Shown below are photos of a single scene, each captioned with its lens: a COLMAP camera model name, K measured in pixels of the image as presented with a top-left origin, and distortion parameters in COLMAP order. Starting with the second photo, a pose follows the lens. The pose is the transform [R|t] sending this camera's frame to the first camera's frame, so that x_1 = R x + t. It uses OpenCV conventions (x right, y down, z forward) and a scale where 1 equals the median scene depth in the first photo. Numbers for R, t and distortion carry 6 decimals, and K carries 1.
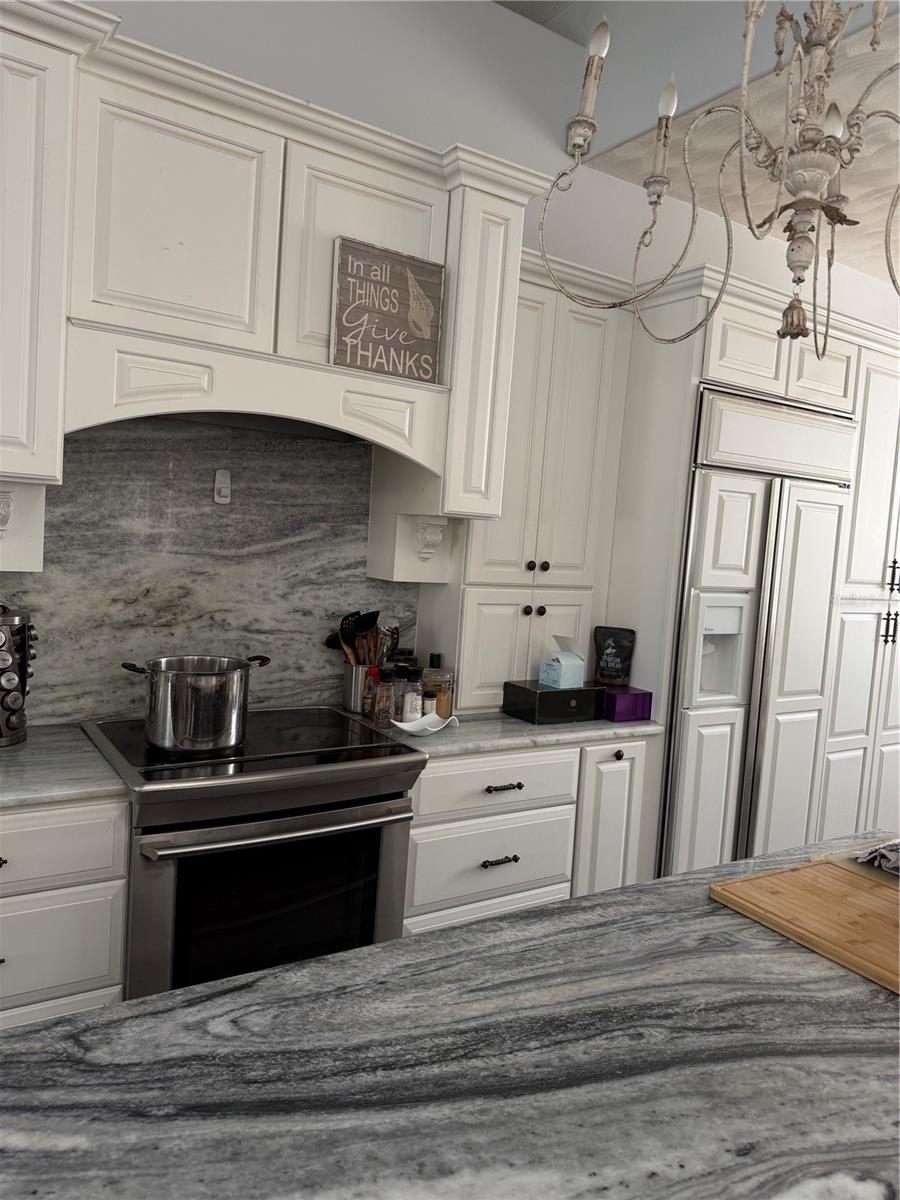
lens RADIAL K [[827.0, 0, 450.0], [0, 827.0, 600.0], [0, 0, 1]] dist [0.046055, -0.077042]
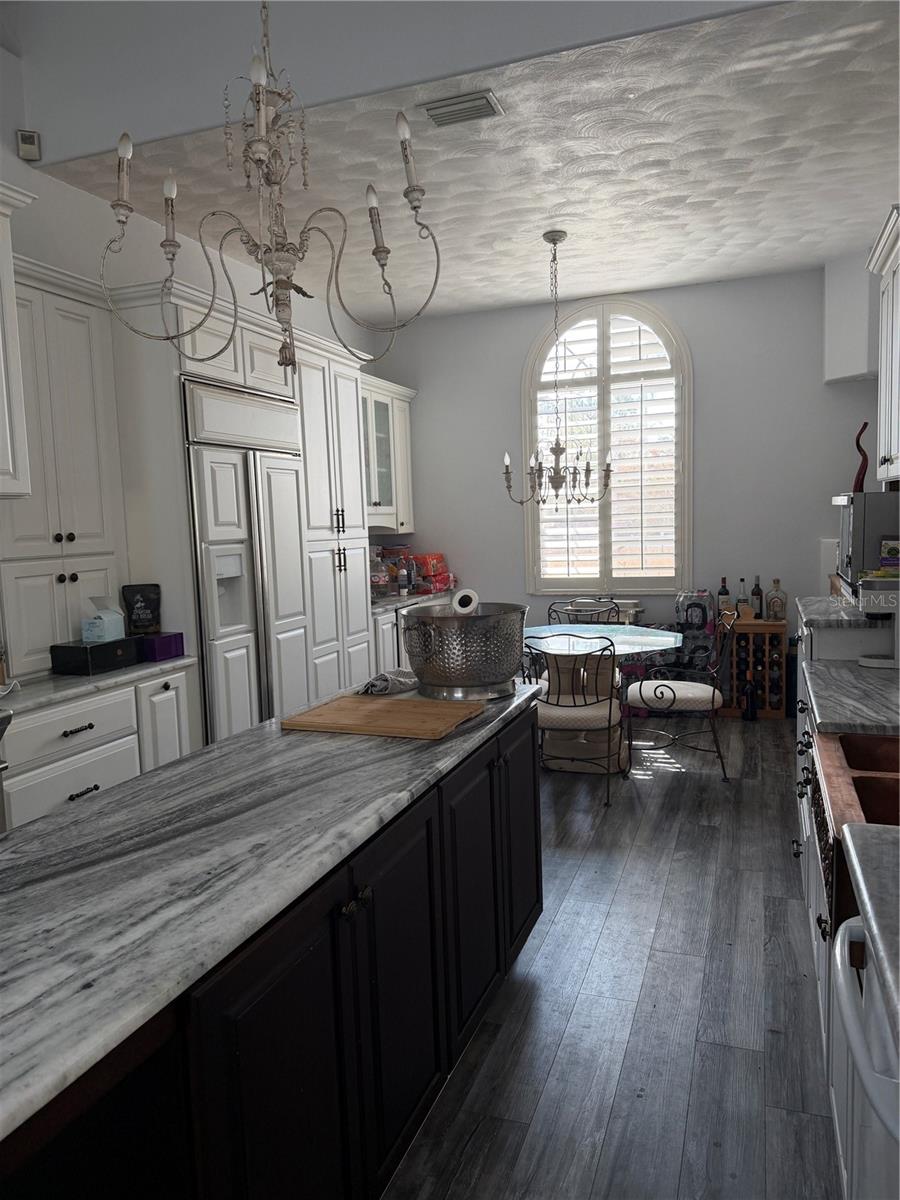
lens RADIAL K [[827.0, 0, 450.0], [0, 827.0, 600.0], [0, 0, 1]] dist [0.046055, -0.077042]
pose [[0.793786, -0.150745, 0.589220, -0.156205], [0.131535, 0.988419, 0.075674, 0.024807], [-0.593804, 0.017434, 0.804421, -0.211708]]
